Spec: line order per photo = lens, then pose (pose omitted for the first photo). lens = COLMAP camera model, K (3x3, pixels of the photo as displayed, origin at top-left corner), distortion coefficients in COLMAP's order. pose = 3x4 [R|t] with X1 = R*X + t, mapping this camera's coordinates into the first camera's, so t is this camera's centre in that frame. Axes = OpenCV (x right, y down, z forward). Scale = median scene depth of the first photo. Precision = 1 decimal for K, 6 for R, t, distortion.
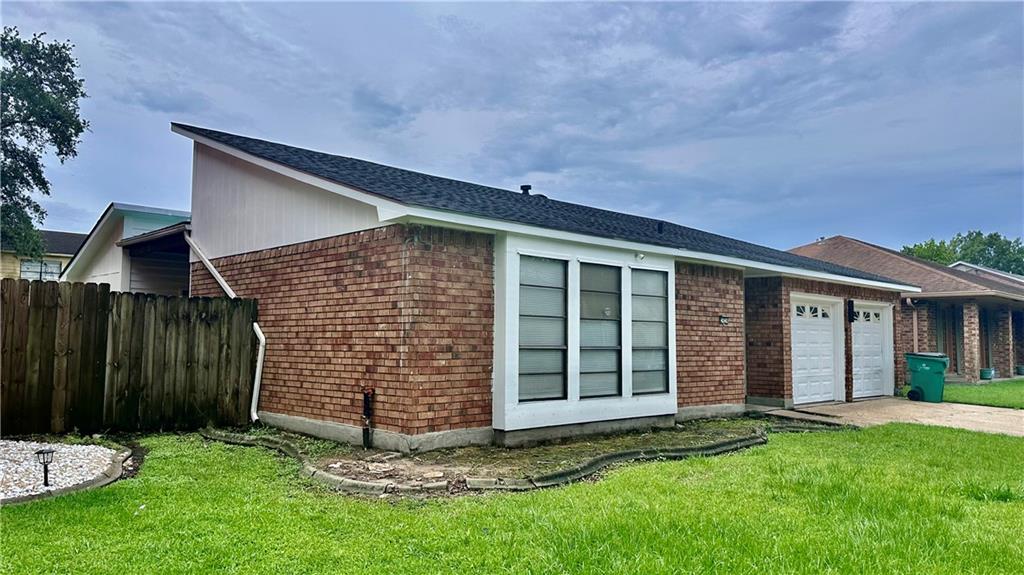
lens RADIAL K [[730.0, 0, 514.2], [0, 730.0, 288.4], [0, 0, 1]] dist [0.096240, -0.123271]
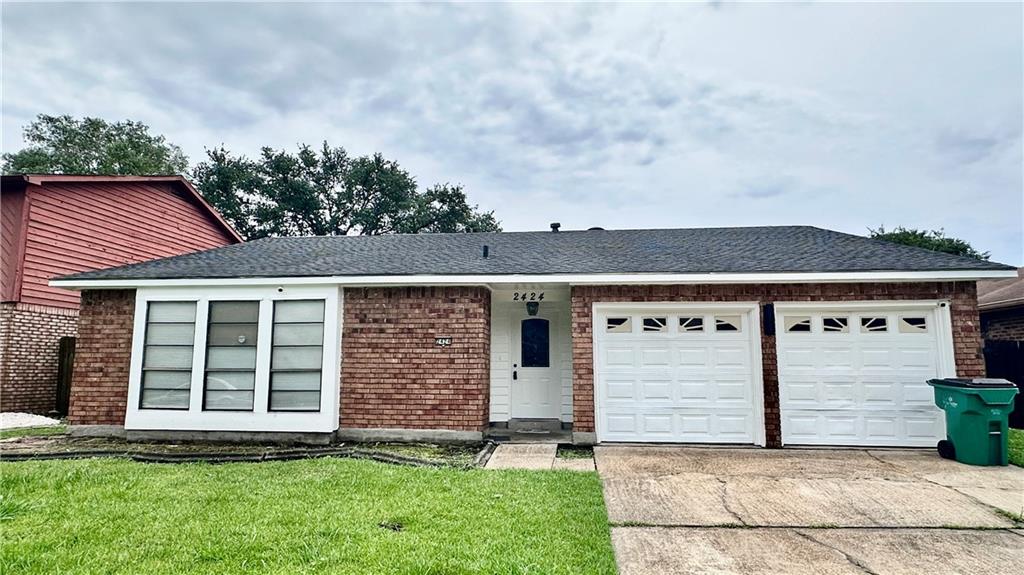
lens RADIAL K [[599.6, 0, 508.1], [0, 599.6, 287.5], [0, 0, 1]] dist [-0.001057, 0.002109]
pose [[0.656238, -0.109377, -0.746585, 0.985809], [0.055774, 0.993763, -0.096564, 0.056986], [0.752490, 0.021729, 0.658245, 0.581212]]
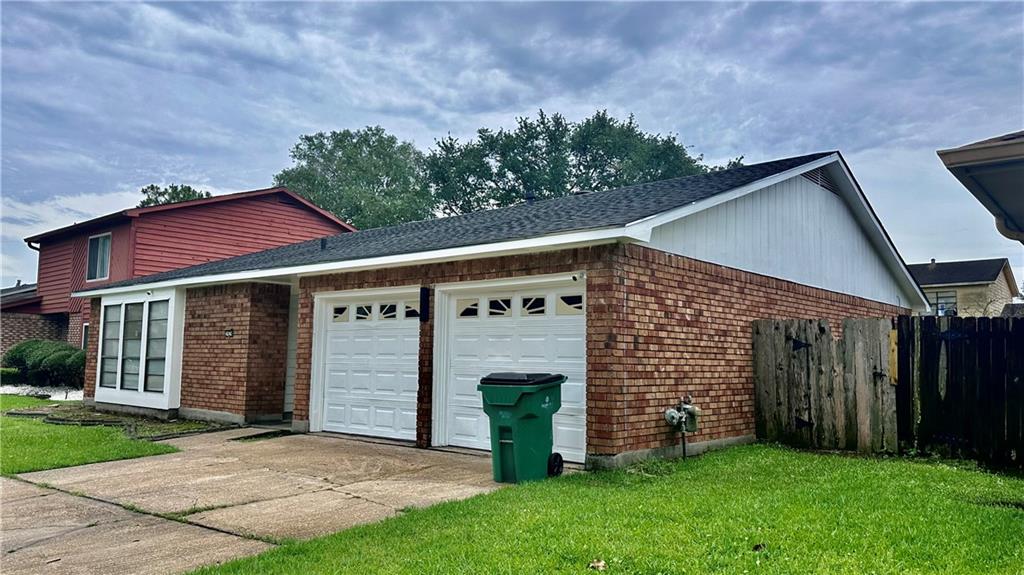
lens RADIAL K [[730.0, 0, 514.2], [0, 730.0, 288.4], [0, 0, 1]] dist [0.096240, -0.123271]
pose [[0.113183, -0.100926, -0.988435, 1.478637], [0.058873, 0.993761, -0.094728, 0.110589], [0.991828, -0.047471, 0.118419, 1.362551]]
